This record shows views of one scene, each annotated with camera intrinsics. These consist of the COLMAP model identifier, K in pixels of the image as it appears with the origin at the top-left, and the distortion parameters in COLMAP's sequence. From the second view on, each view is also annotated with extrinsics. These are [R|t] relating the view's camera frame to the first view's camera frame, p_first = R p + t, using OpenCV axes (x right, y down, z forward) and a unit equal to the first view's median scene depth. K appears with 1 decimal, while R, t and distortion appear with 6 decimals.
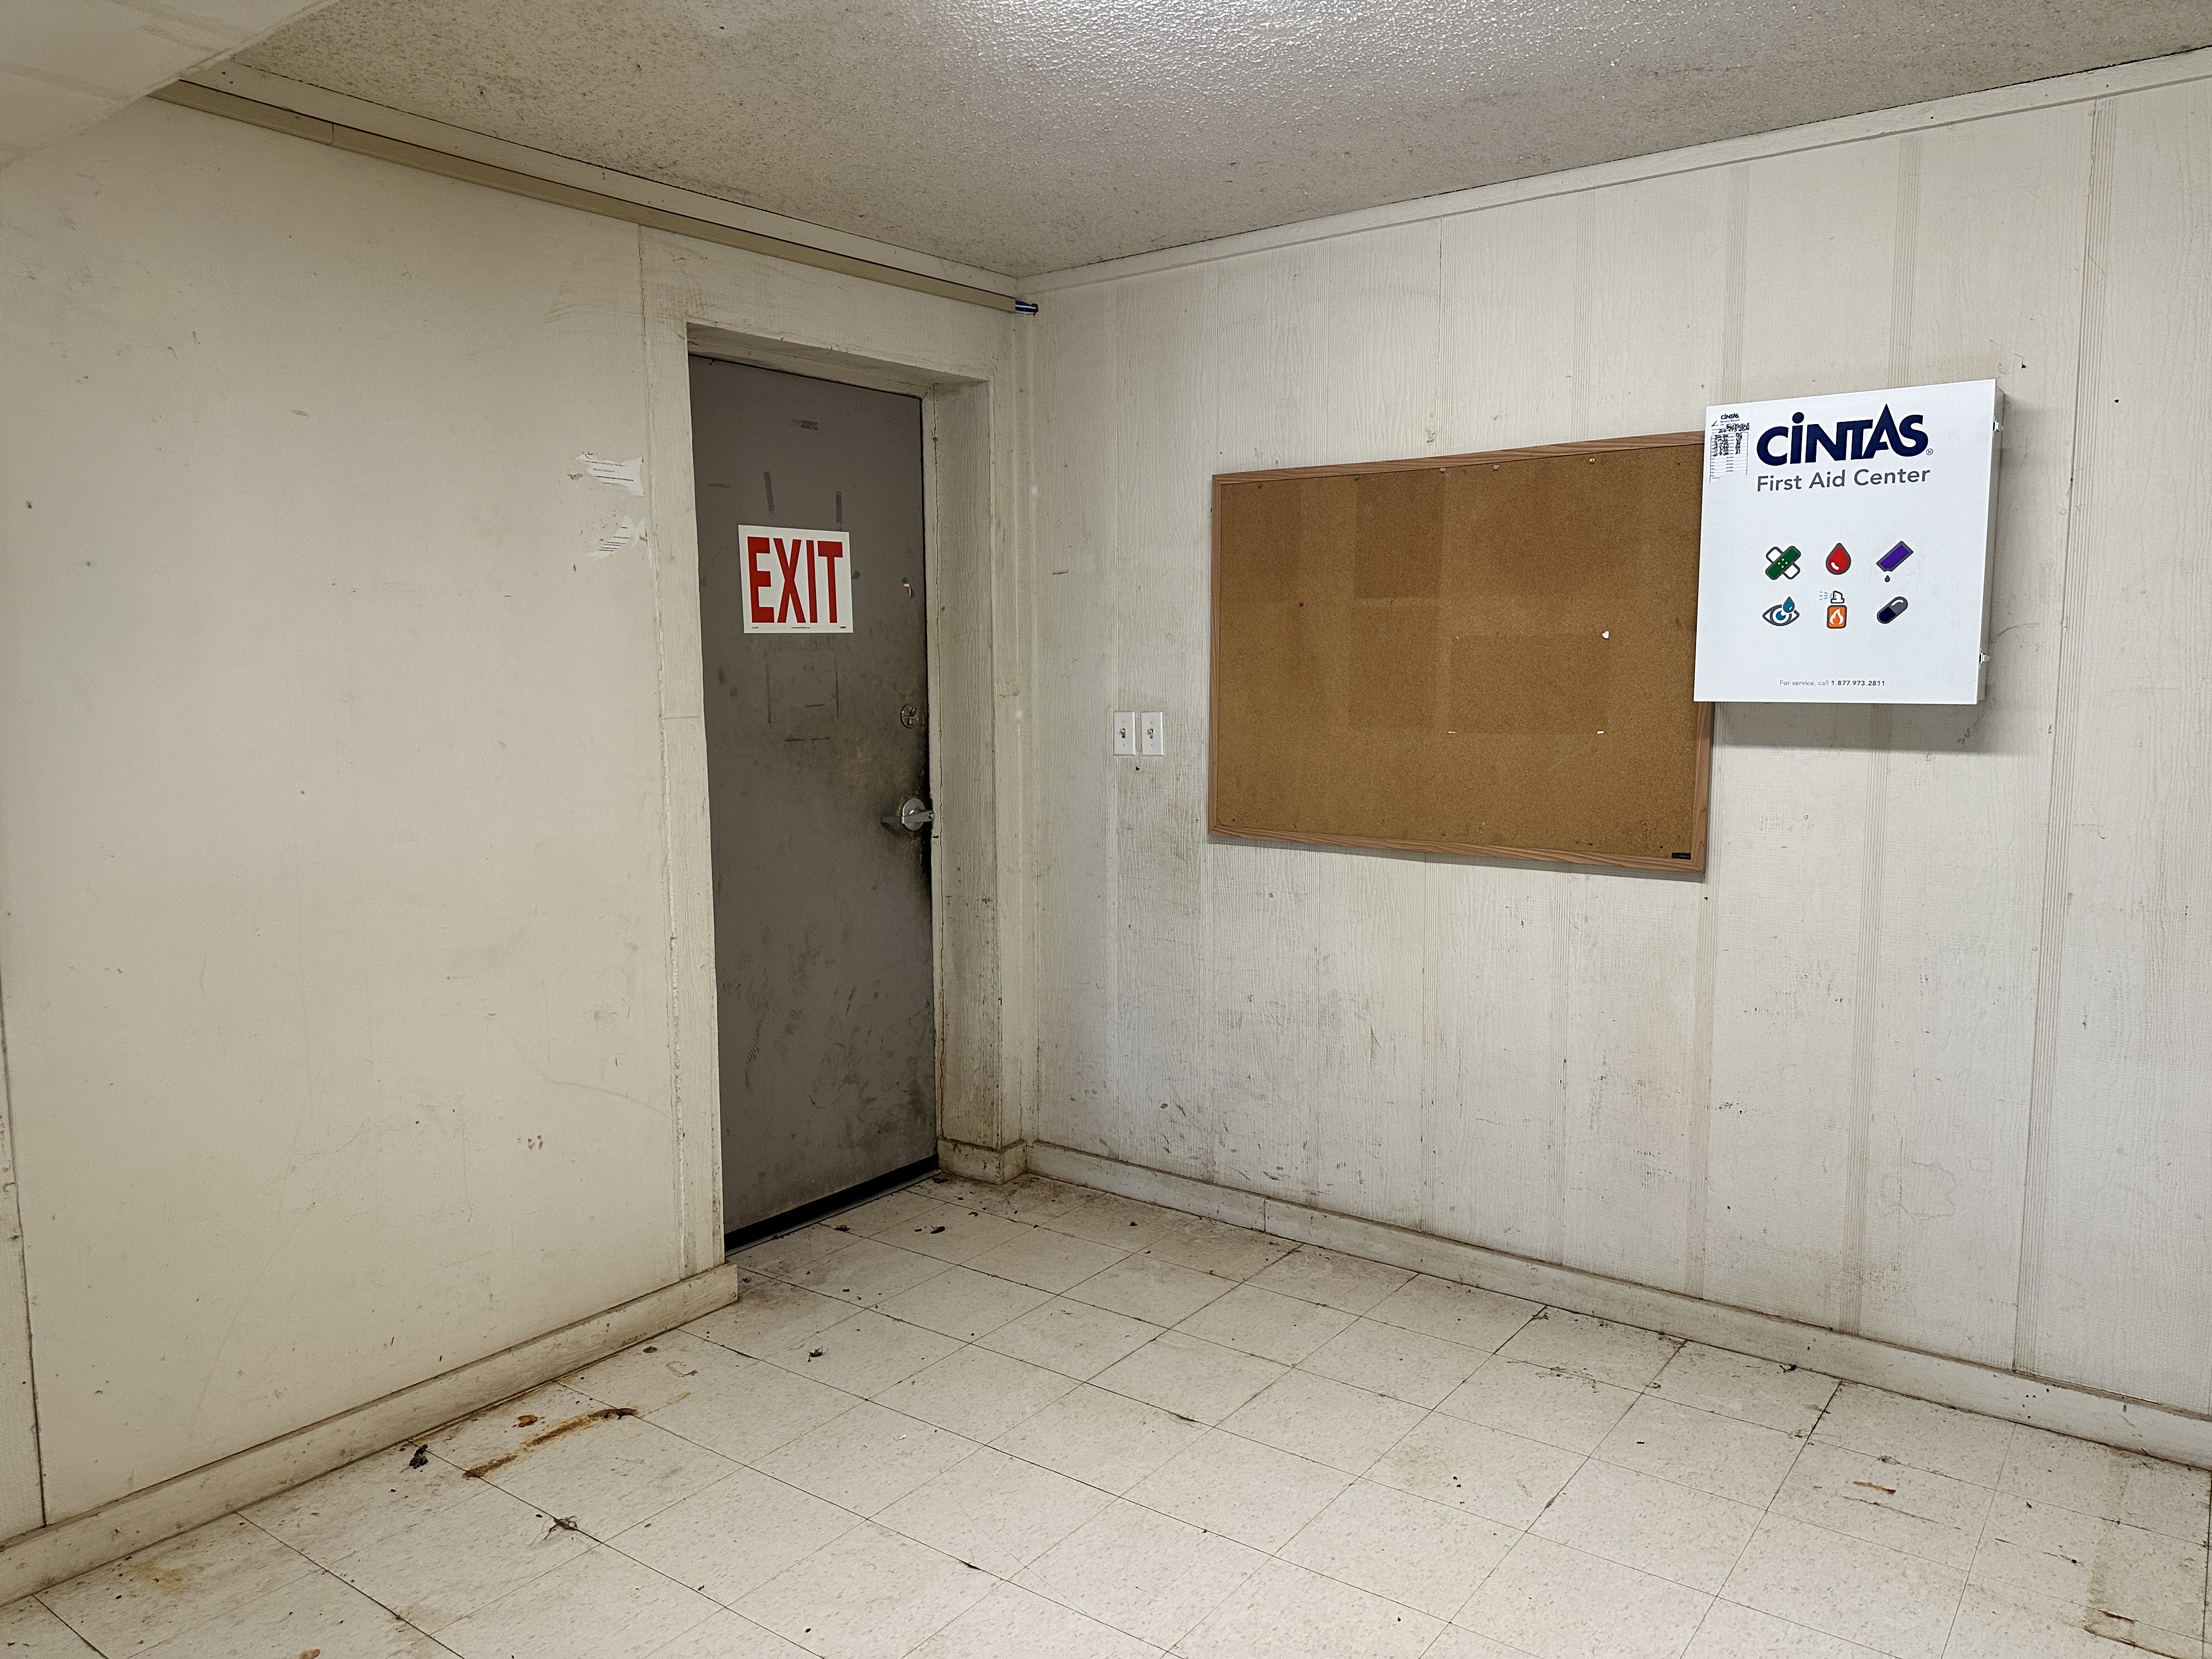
lens RADIAL K [[1565.0, 0, 1106.0], [0, 1565.0, 829.5], [0, 0, 1]] dist [0.003536, -0.000186]
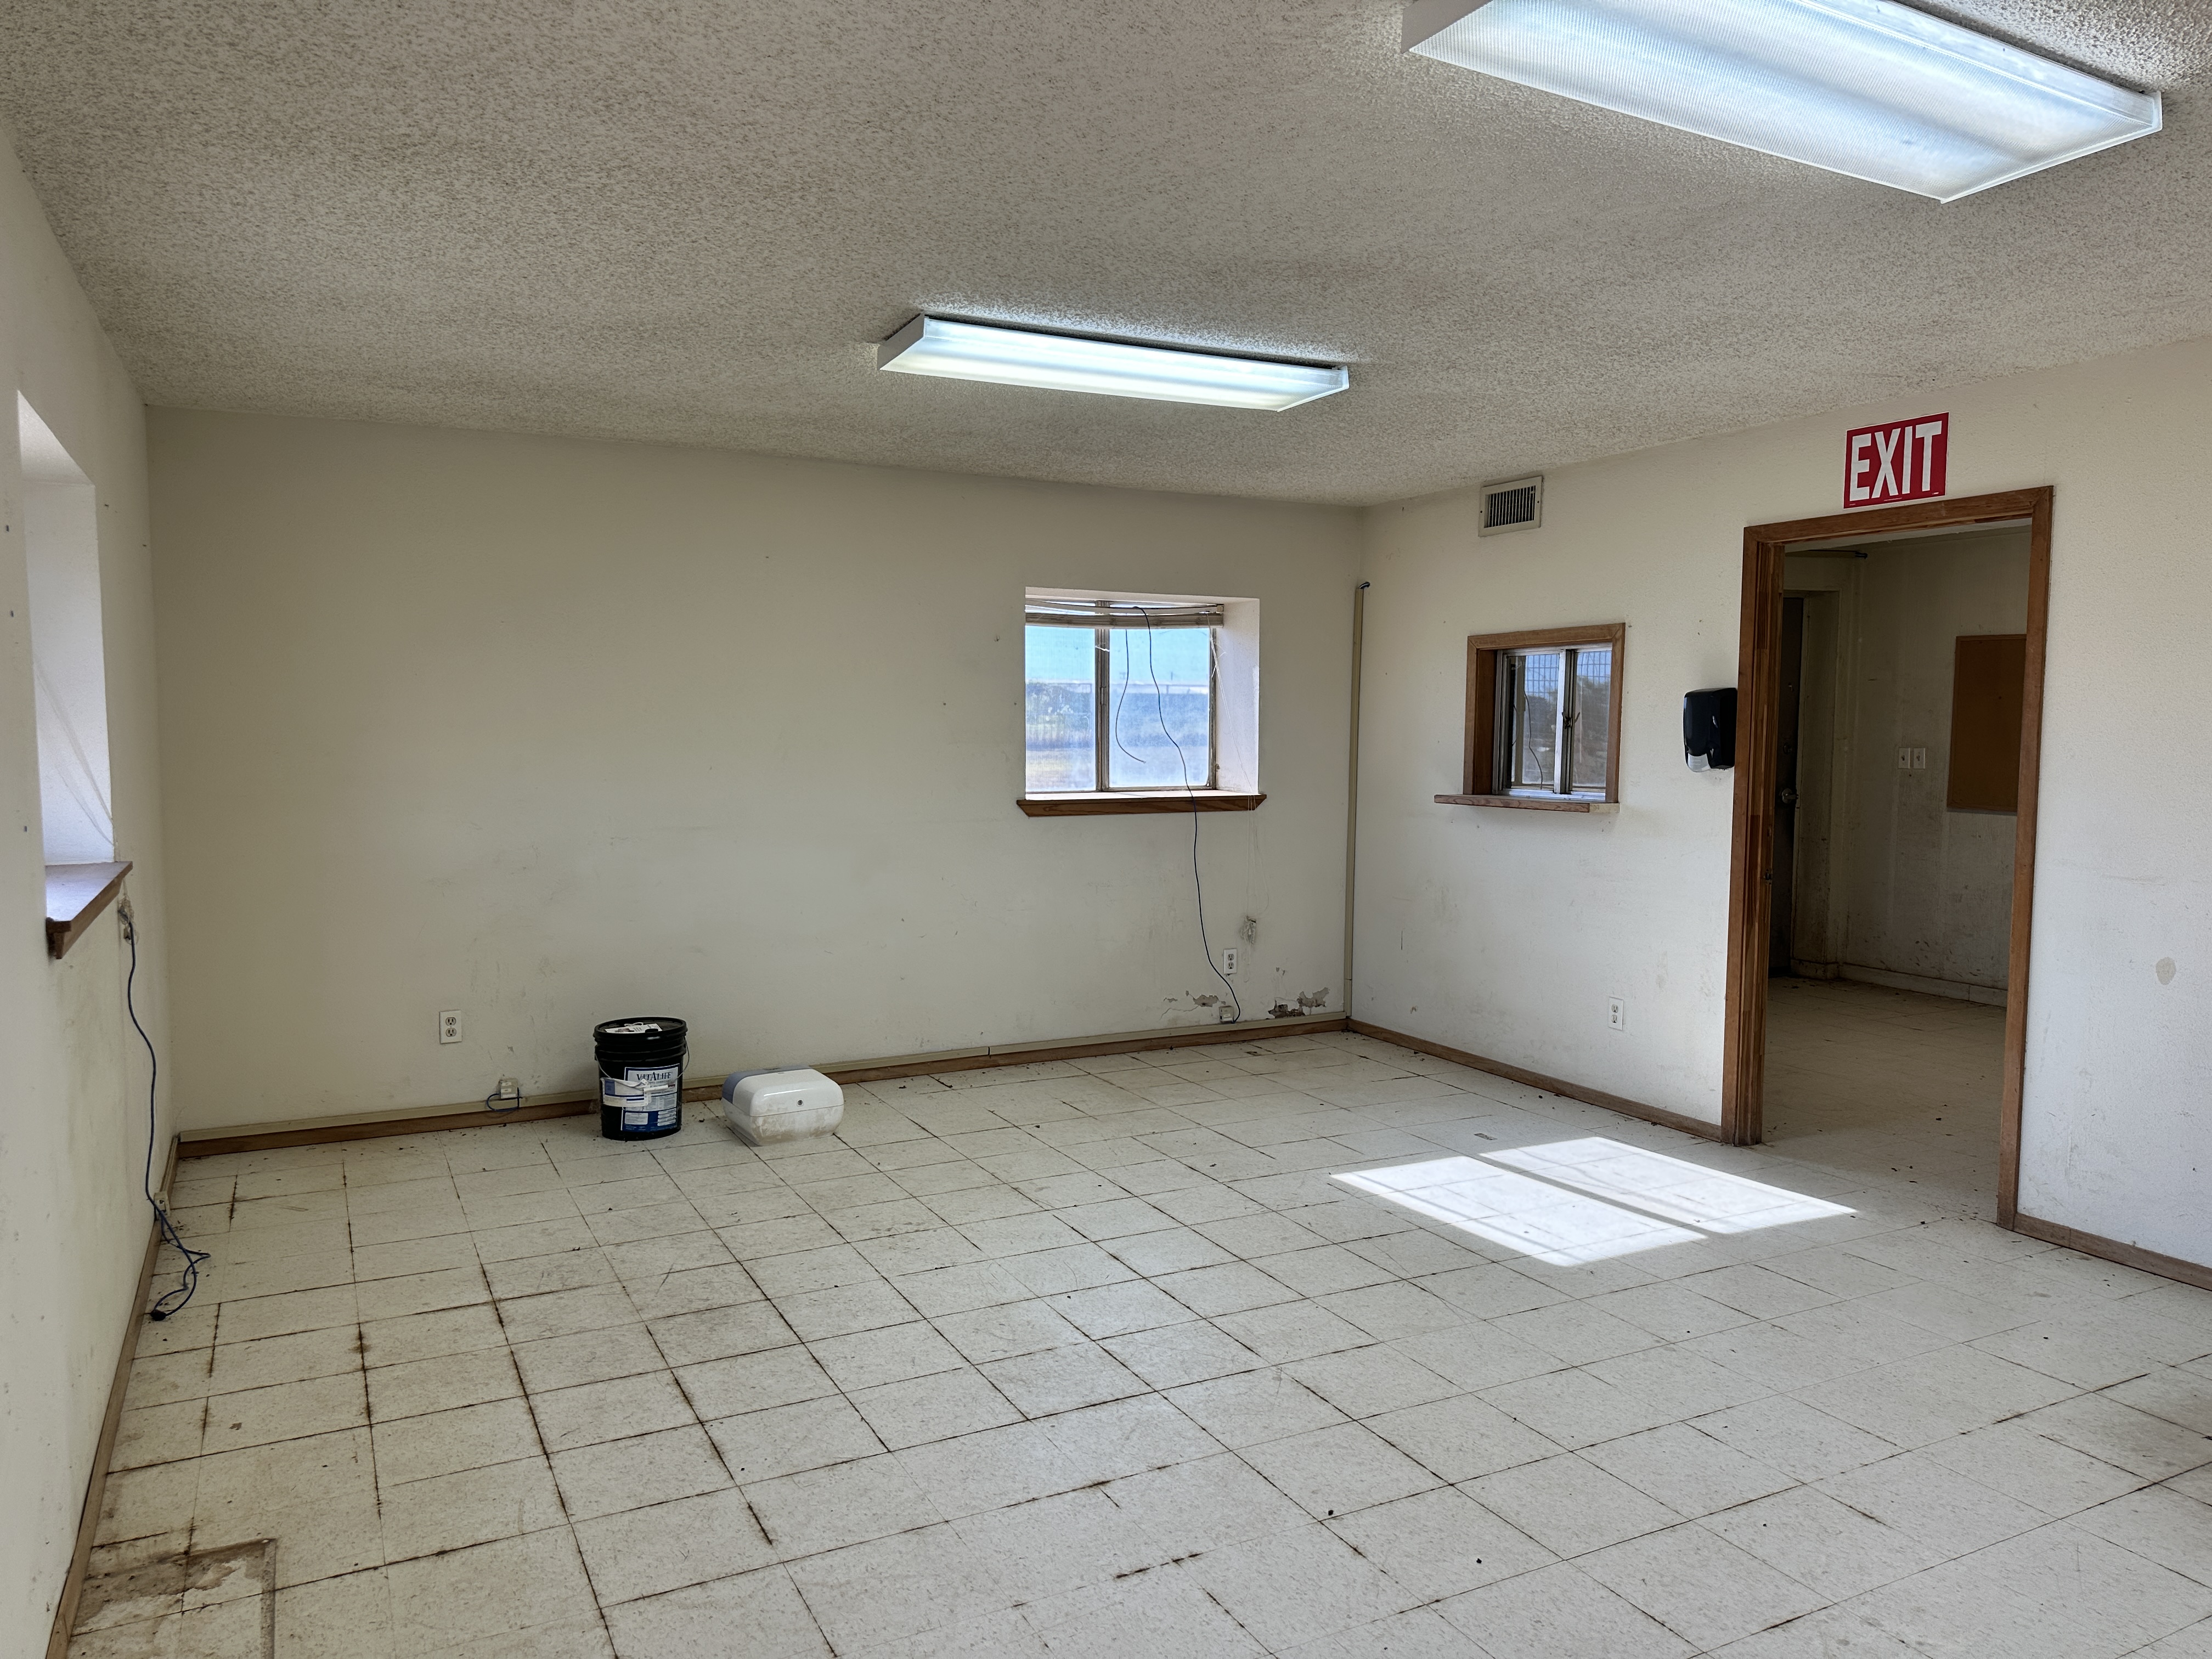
lens RADIAL K [[1565.0, 0, 1106.0], [0, 1565.0, 829.5], [0, 0, 1]] dist [0.003536, -0.000186]
pose [[0.894136, 0.042155, -0.445807, -0.003995], [-0.054456, 0.998406, -0.014813, 0.117716], [0.444472, 0.037522, 0.895007, -1.276659]]
